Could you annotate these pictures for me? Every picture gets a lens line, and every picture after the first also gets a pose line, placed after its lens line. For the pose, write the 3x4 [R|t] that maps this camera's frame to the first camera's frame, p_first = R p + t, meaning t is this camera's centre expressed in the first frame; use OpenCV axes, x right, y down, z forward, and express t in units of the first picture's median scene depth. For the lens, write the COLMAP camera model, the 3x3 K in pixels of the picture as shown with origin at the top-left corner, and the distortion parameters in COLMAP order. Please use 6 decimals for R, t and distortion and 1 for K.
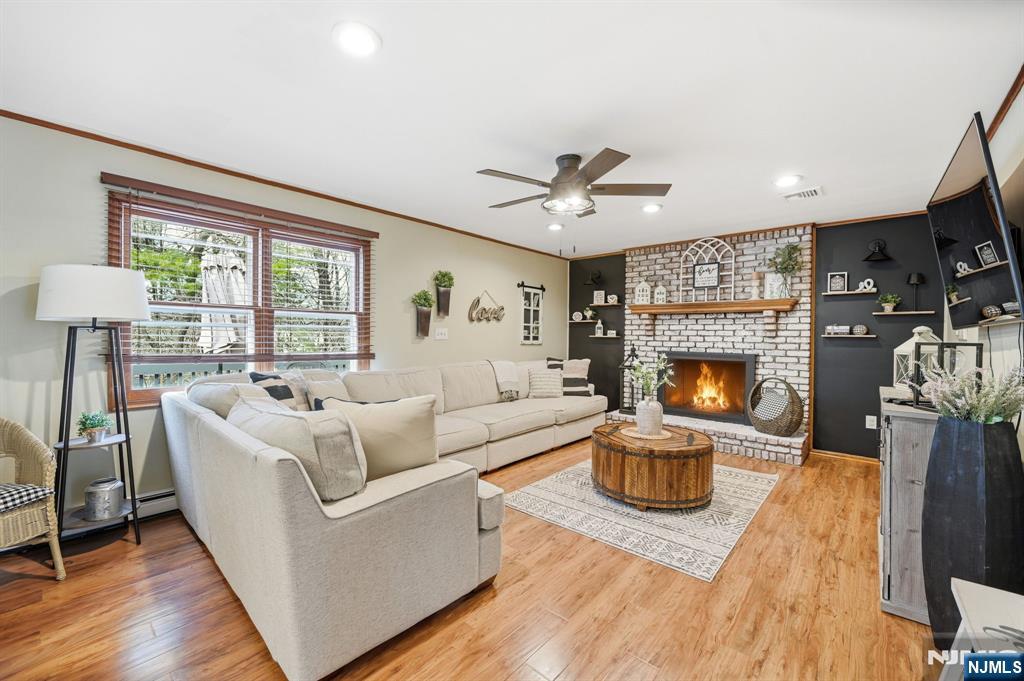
lens RADIAL K [[414.2, 0, 508.5], [0, 414.2, 341.0], [0, 0, 1]] dist [0.001031, 0.000859]
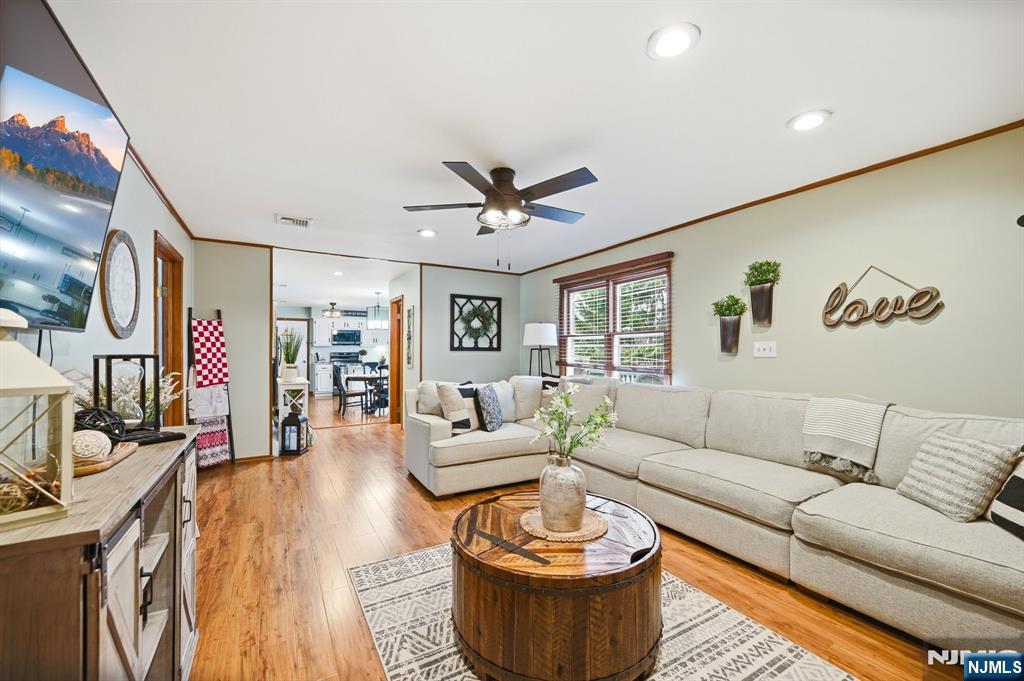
lens RADIAL K [[414.2, 0, 510.9], [0, 414.2, 348.1], [0, 0, 1]] dist [0.001031, 0.000859]
pose [[-0.317243, -0.017930, -0.948175, 0.760720], [-0.017178, 0.999766, -0.013158, -0.002862], [0.948189, 0.012113, -0.317477, 0.947412]]
